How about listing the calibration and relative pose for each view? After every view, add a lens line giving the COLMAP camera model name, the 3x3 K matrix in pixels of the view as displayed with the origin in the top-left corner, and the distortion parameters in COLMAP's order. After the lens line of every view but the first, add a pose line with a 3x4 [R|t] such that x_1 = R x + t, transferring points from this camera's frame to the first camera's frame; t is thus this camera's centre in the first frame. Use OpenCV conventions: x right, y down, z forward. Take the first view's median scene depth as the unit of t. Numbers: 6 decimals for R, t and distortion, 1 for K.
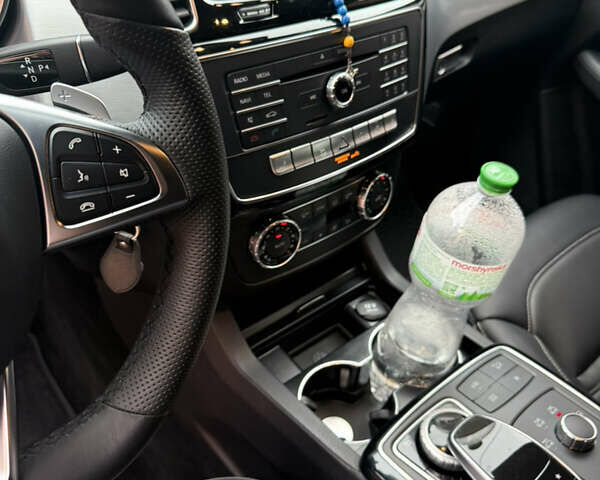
lens RADIAL K [[561.1, 0, 300.0], [0, 561.1, 240.0], [0, 0, 1]] dist [0.116275, -0.201824]
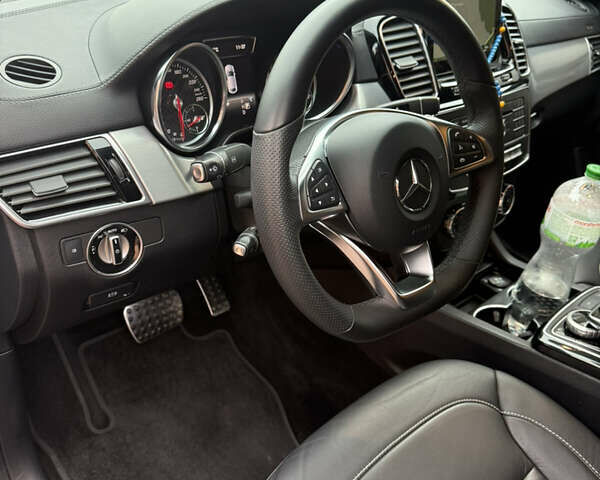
lens RADIAL K [[561.1, 0, 300.0], [0, 561.1, 240.0], [0, 0, 1]] dist [0.116275, -0.201824]
pose [[0.998998, -0.038614, 0.022631, -0.509819], [0.041861, 0.985046, -0.167127, 0.291447], [-0.015839, 0.167907, 0.985676, -0.581081]]
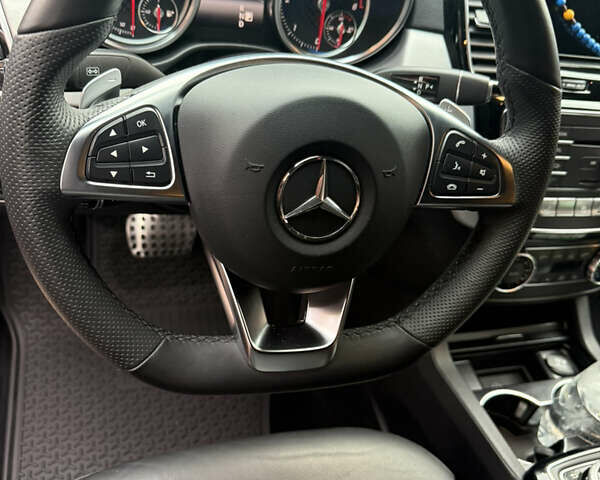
lens RADIAL K [[569.7, 0, 306.7], [0, 569.7, 238.8], [0, 0, 1]] dist [-0.014586, -0.010718]
pose [[0.906993, 0.331777, -0.259398, -0.131630], [-0.347203, 0.937675, -0.014696, 0.097855], [0.238355, 0.103392, 0.965659, -0.216291]]
